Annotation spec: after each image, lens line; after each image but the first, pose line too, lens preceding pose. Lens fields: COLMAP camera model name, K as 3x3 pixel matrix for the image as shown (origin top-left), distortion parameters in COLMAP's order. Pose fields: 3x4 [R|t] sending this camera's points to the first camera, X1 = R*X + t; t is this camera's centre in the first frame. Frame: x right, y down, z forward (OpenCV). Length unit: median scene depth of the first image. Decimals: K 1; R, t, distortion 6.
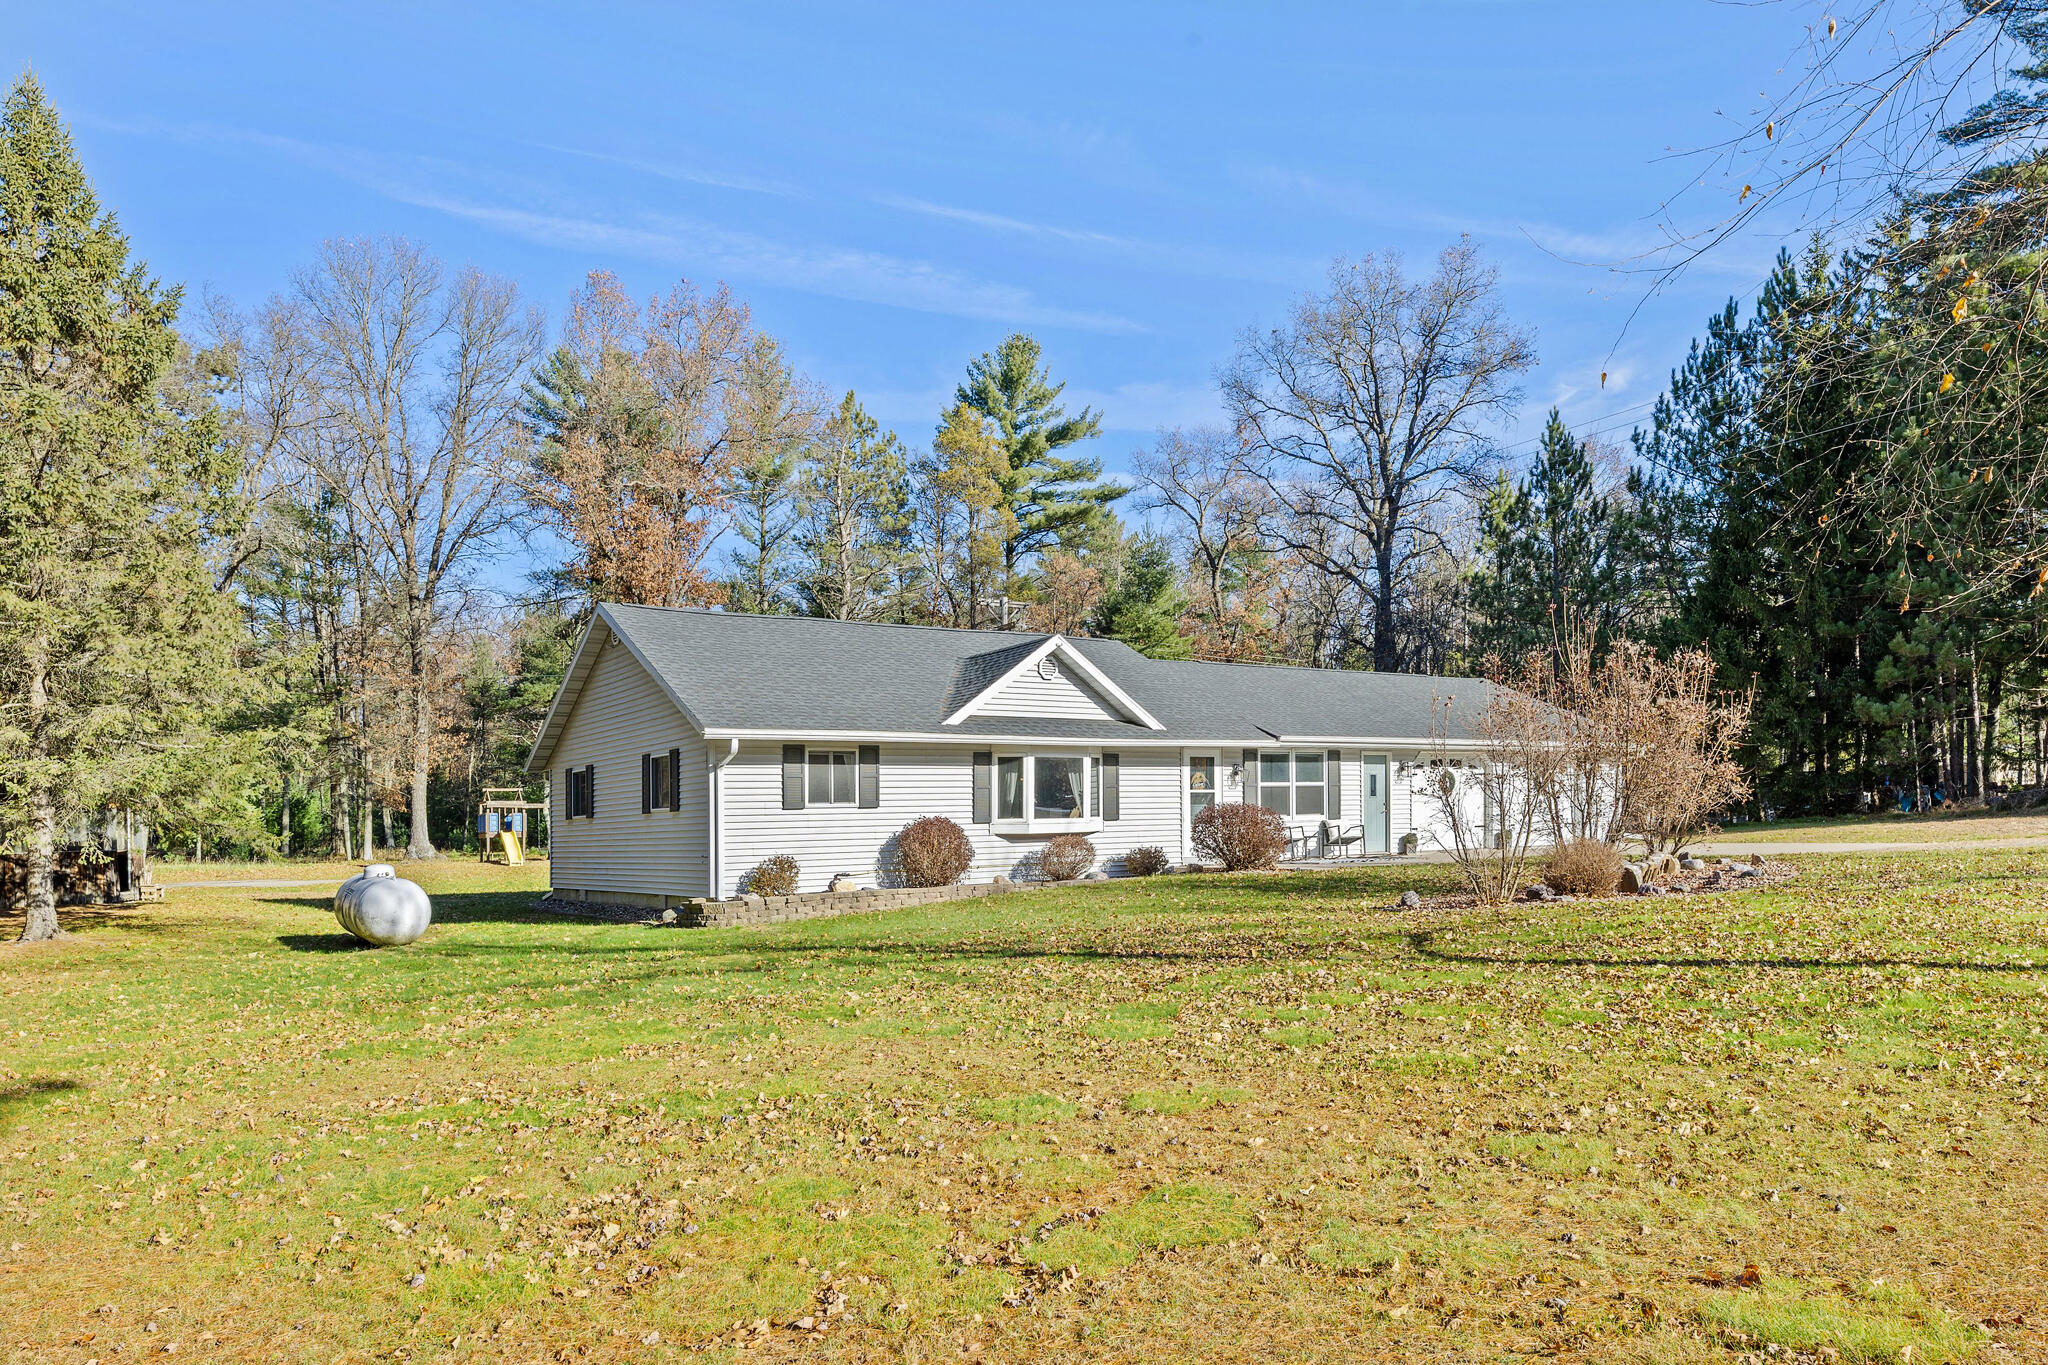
lens RADIAL K [[1365.3, 0, 1026.1], [0, 1365.3, 691.9], [0, 0, 1]] dist [-0.001488, -0.001466]
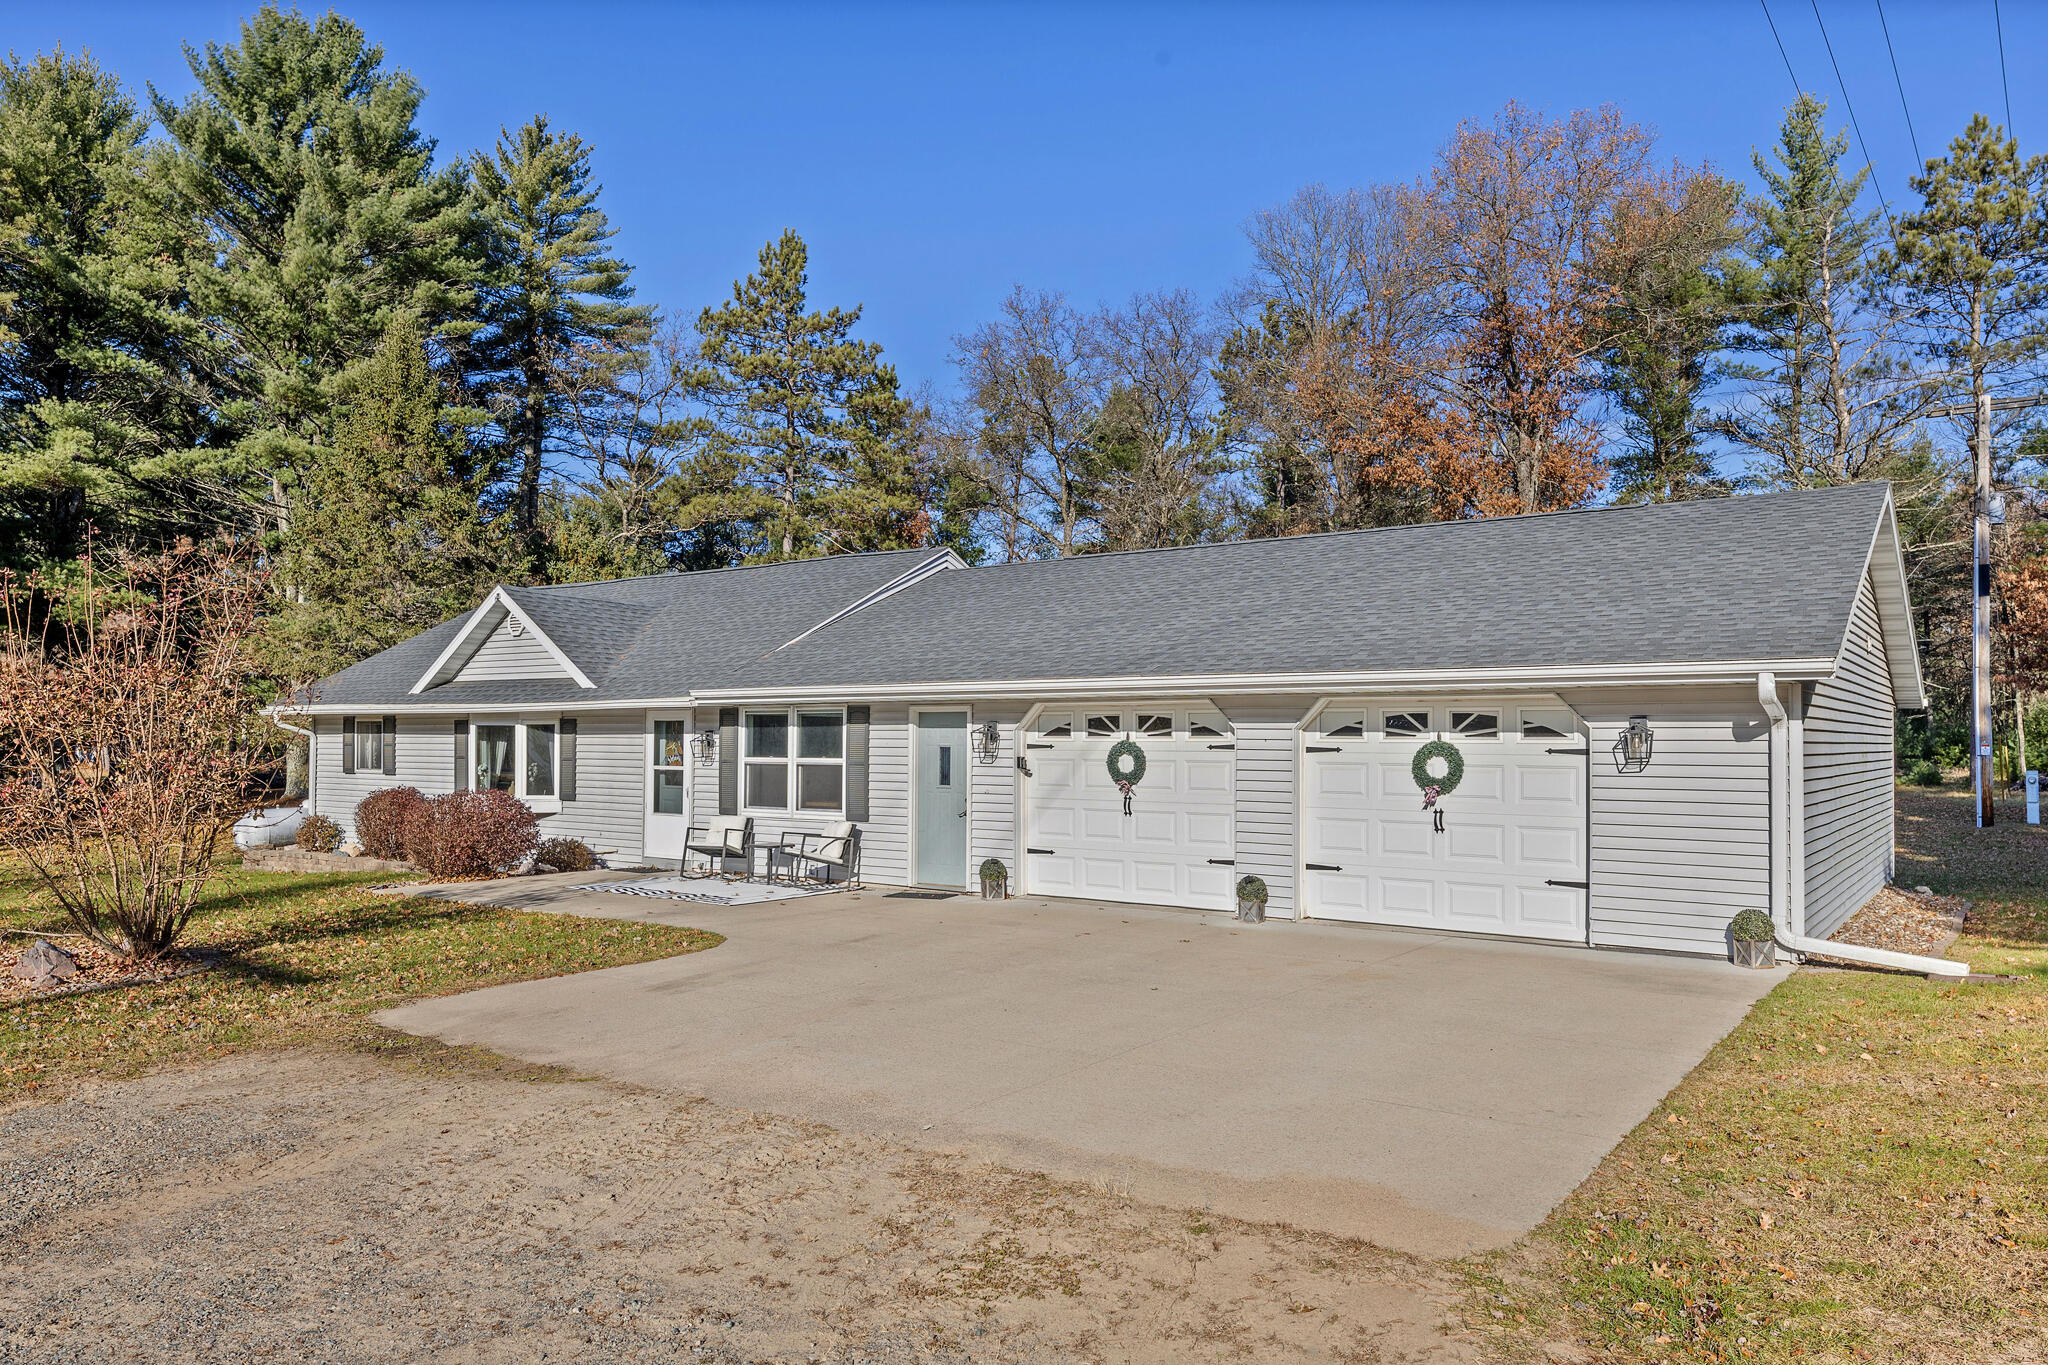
lens RADIAL K [[1365.3, 0, 1026.1], [0, 1365.3, 691.9], [0, 0, 1]] dist [-0.001488, -0.001466]
pose [[0.349560, -0.012826, -0.936826, 0.833466], [0.075171, 0.997067, 0.014398, 0.034329], [0.933894, -0.075455, 0.349499, 0.882838]]
